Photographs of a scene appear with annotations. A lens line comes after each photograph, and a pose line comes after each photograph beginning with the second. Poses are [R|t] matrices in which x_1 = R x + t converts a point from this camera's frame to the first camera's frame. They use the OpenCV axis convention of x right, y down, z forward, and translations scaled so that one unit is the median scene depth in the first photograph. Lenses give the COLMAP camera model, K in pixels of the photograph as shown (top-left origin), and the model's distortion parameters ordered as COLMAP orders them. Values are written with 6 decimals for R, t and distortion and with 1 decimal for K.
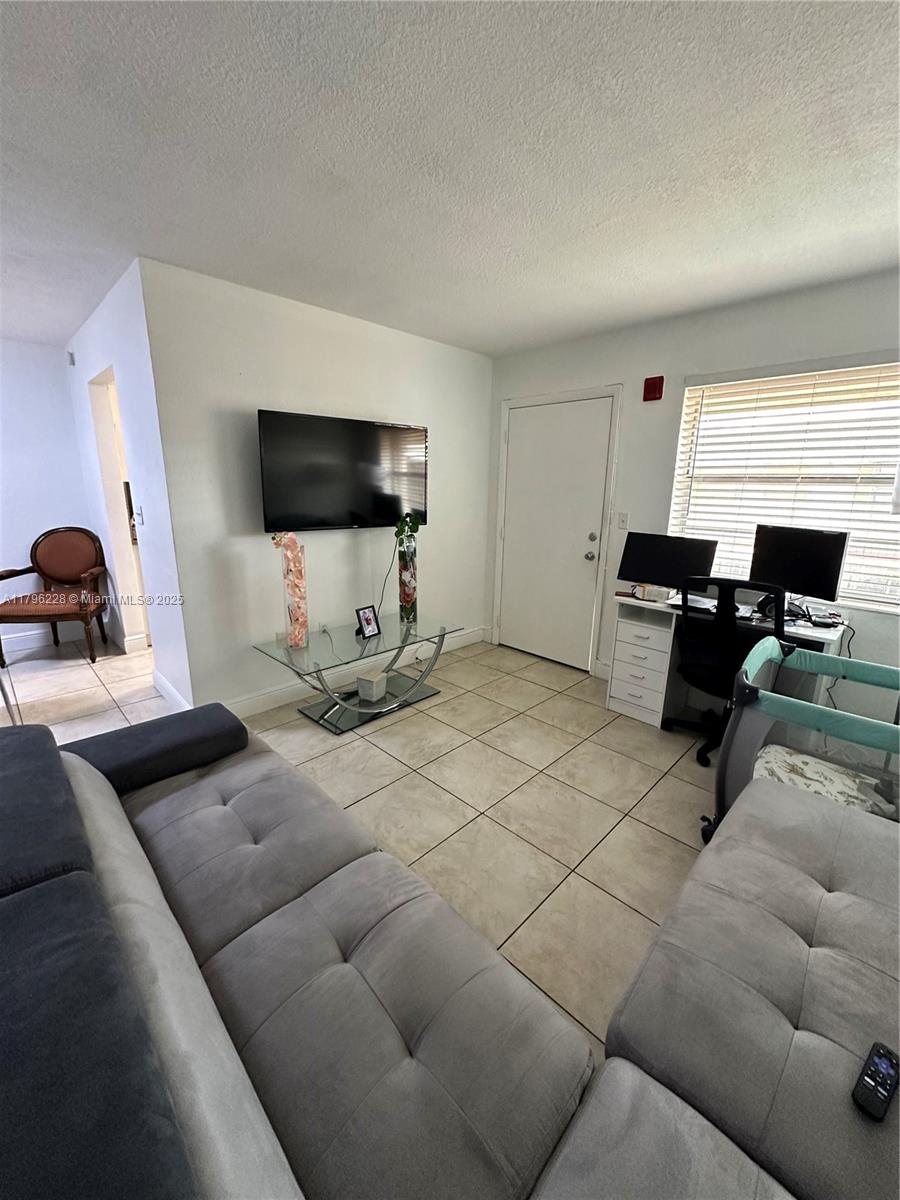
lens RADIAL K [[478.8, 0, 452.2], [0, 478.8, 598.4], [0, 0, 1]] dist [0.001250, 0.000406]
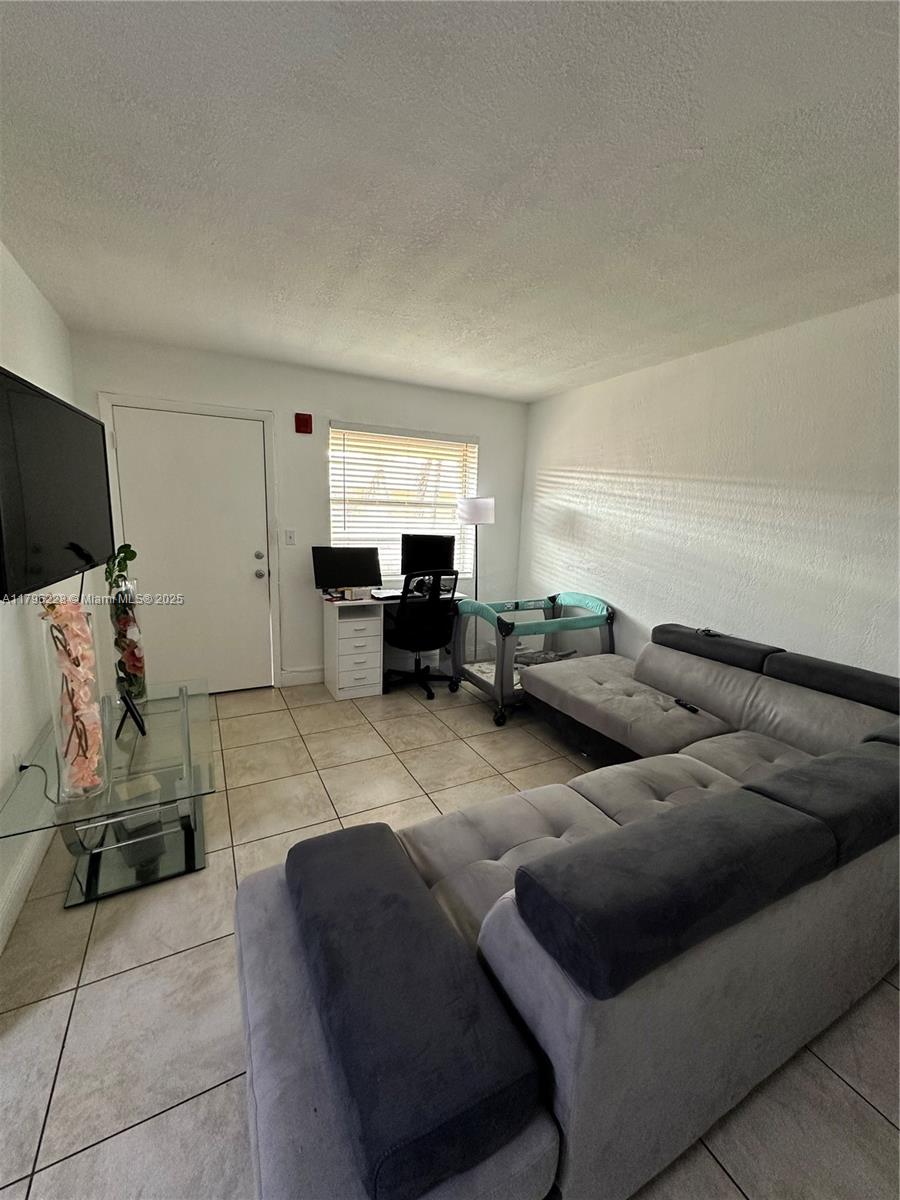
lens RADIAL K [[478.8, 0, 452.2], [0, 478.8, 598.4], [0, 0, 1]] dist [0.001250, 0.000406]
pose [[0.301389, -0.180106, 0.936337, -0.621073], [0.193076, 0.973183, 0.125046, -0.097720], [-0.933749, 0.143097, 0.328081, 0.334230]]
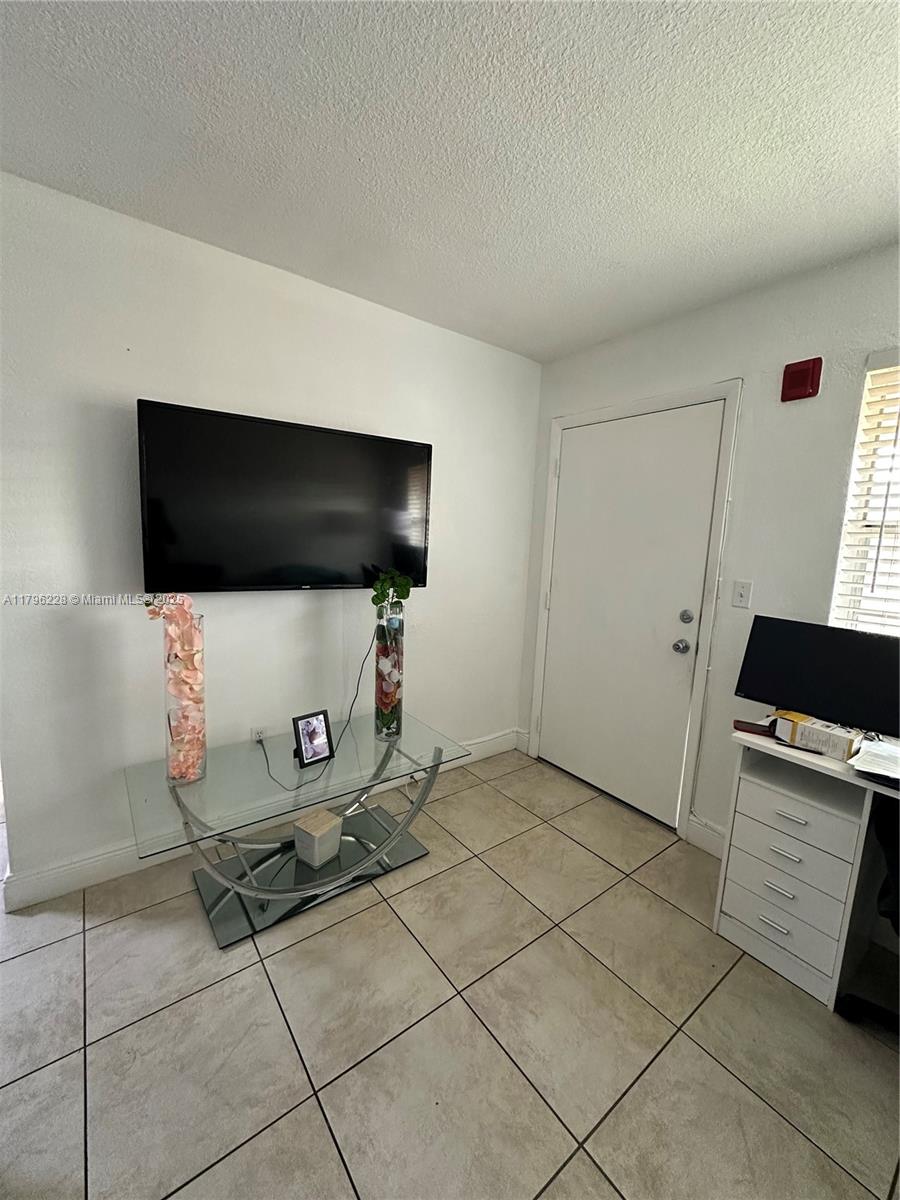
lens RADIAL K [[478.8, 0, 452.2], [0, 478.8, 598.4], [0, 0, 1]] dist [0.001250, 0.000406]
pose [[0.989801, 0.045445, -0.135017, 0.079621], [-0.059491, 0.993015, -0.101890, -0.077662], [0.129444, 0.108883, 0.985591, 0.373401]]
